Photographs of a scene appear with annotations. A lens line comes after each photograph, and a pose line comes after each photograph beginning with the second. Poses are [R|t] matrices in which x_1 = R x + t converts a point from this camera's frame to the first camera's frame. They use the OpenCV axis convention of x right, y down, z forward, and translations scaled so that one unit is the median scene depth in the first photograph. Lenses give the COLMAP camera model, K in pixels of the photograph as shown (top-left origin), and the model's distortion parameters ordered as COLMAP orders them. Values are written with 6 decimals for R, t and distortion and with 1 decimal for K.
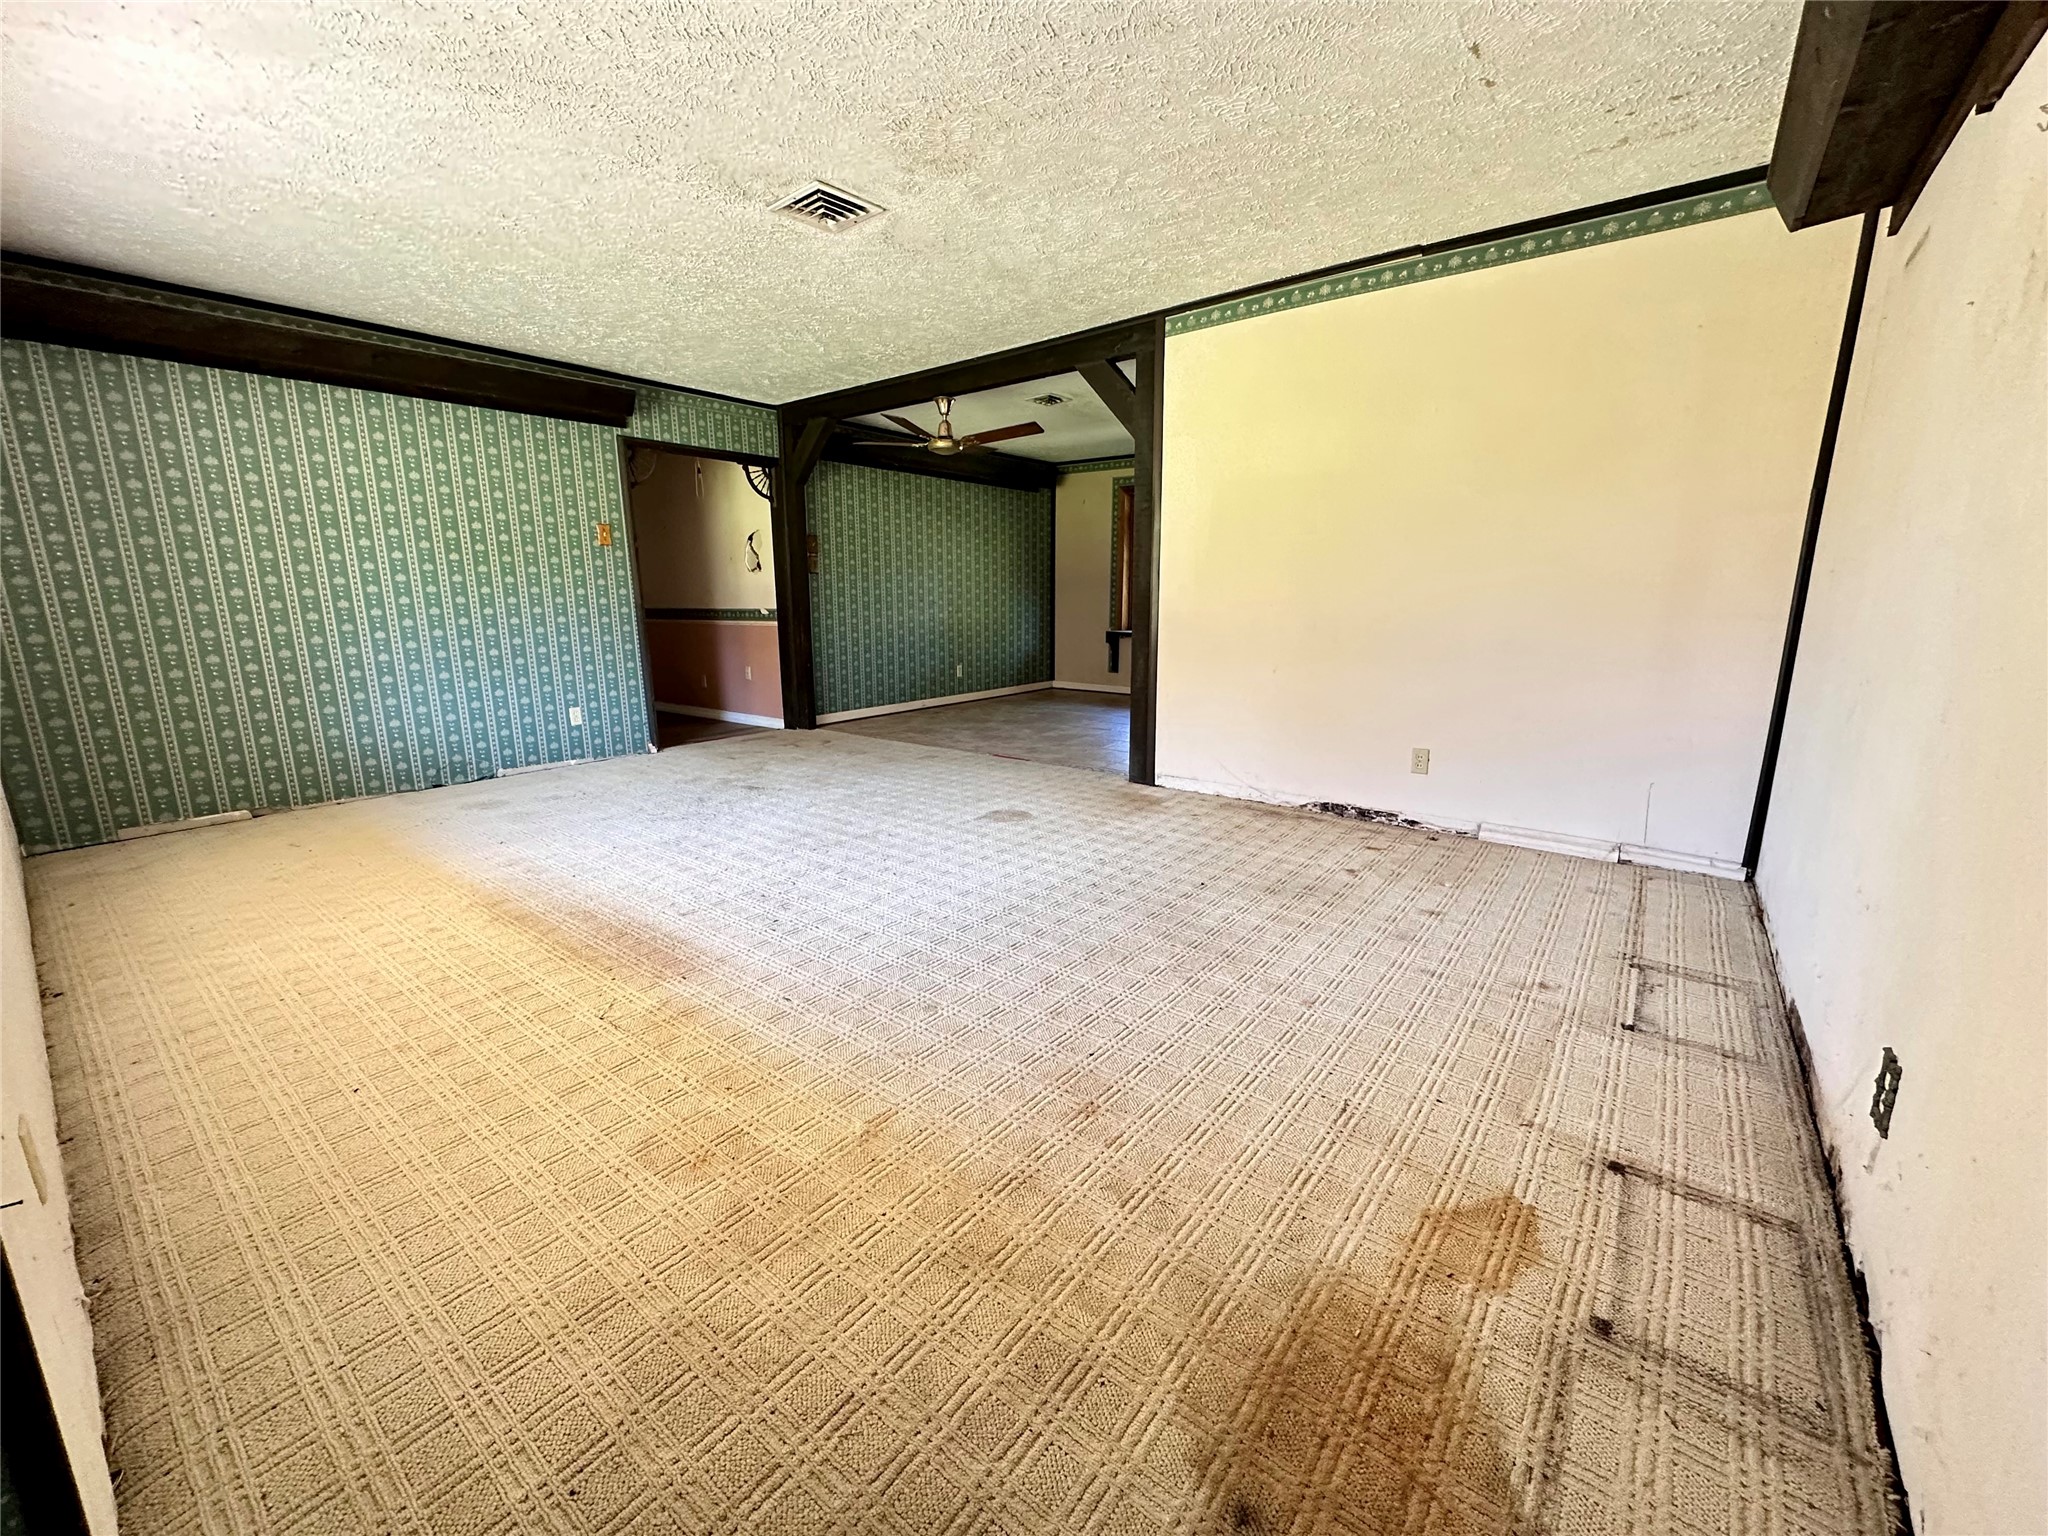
lens RADIAL K [[816.2, 0, 1026.9], [0, 816.2, 767.0], [0, 0, 1]] dist [-0.001111, 0.000337]
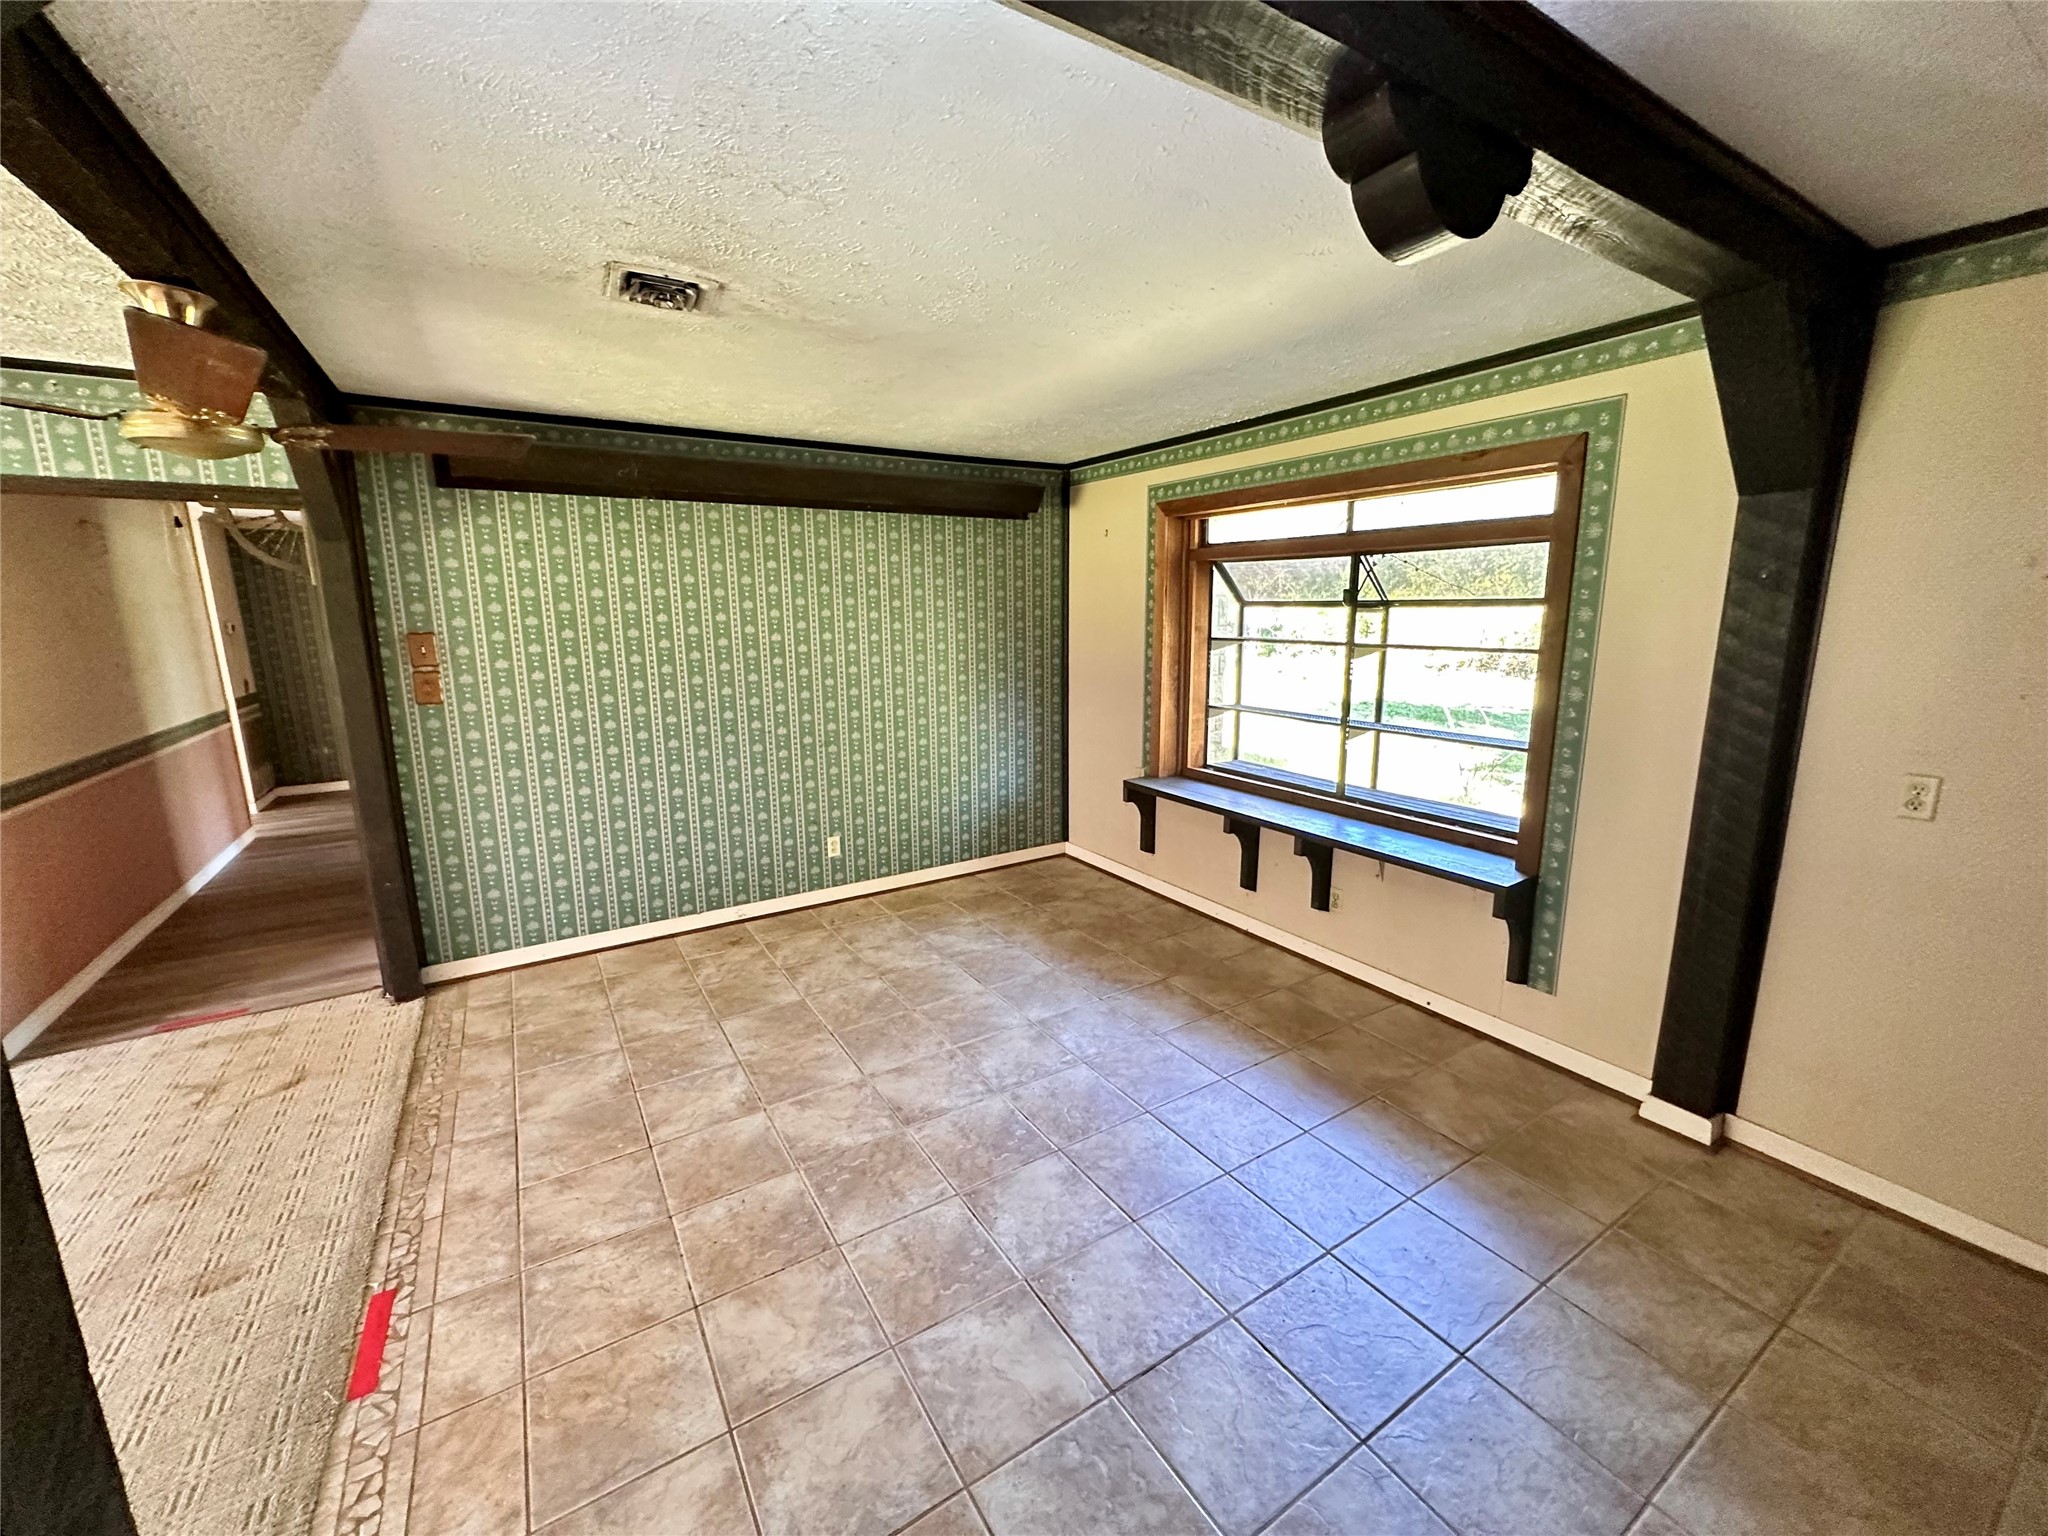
lens RADIAL K [[816.2, 0, 1026.9], [0, 816.2, 767.0], [0, 0, 1]] dist [-0.001111, 0.000337]
pose [[0.940530, 0.055620, -0.335126, 0.226279], [-0.062268, 0.998018, -0.009117, -0.175384], [0.333955, 0.029443, 0.942129, 0.516192]]
